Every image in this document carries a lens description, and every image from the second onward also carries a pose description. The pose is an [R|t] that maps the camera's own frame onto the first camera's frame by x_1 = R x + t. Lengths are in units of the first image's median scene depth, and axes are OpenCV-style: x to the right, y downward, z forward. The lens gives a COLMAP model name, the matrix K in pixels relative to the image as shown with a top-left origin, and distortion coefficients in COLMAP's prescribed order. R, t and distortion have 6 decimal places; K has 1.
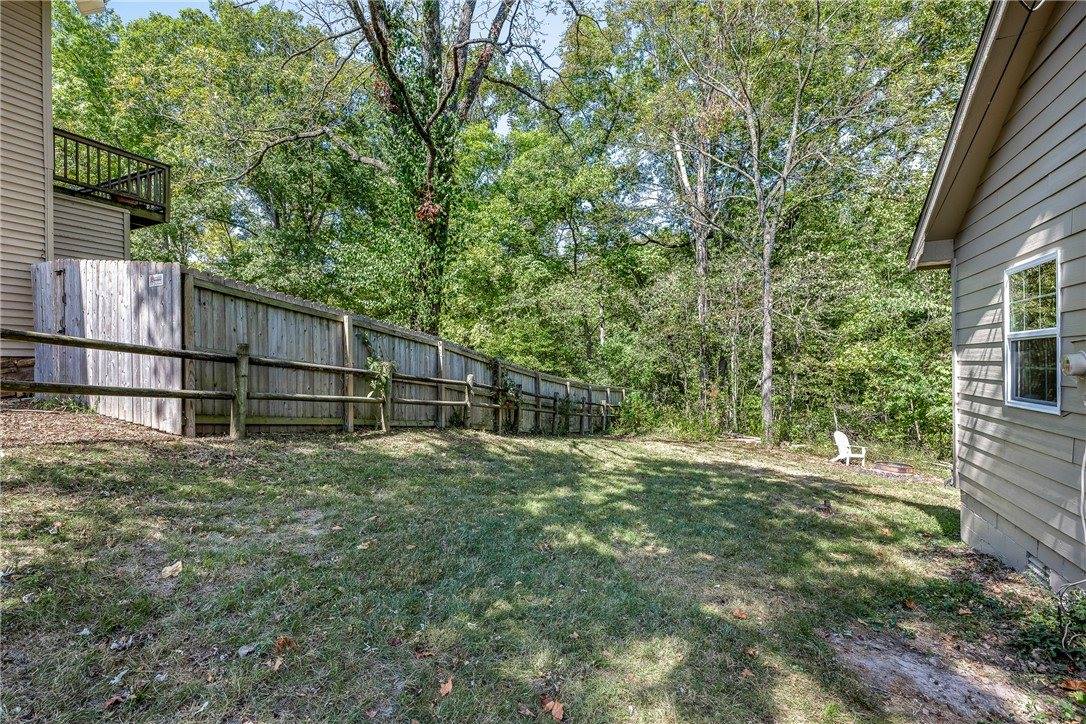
lens RADIAL K [[480.9, 0, 543.5], [0, 480.9, 364.9], [0, 0, 1]] dist [-0.015354, -0.000745]
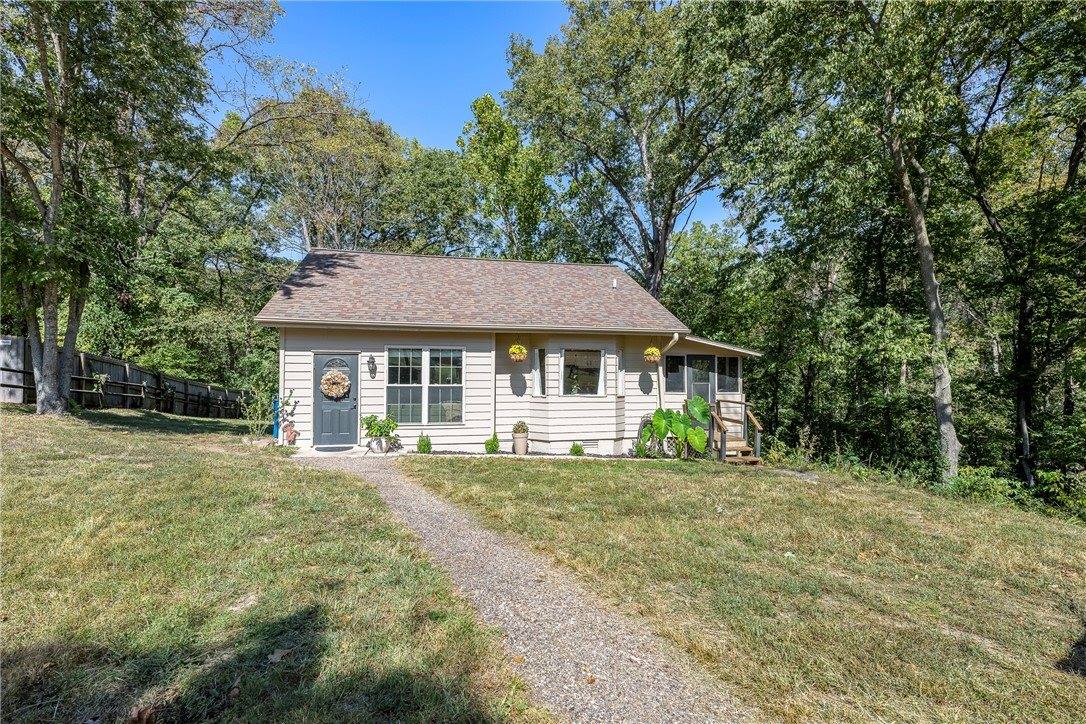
lens RADIAL K [[480.9, 0, 540.5], [0, 480.9, 369.6], [0, 0, 1]] dist [-0.015354, -0.000745]
pose [[0.802735, 0.015605, 0.596132, -0.012563], [-0.009621, 0.999866, -0.013219, -0.010793], [-0.596259, 0.004876, 0.802777, -1.061260]]
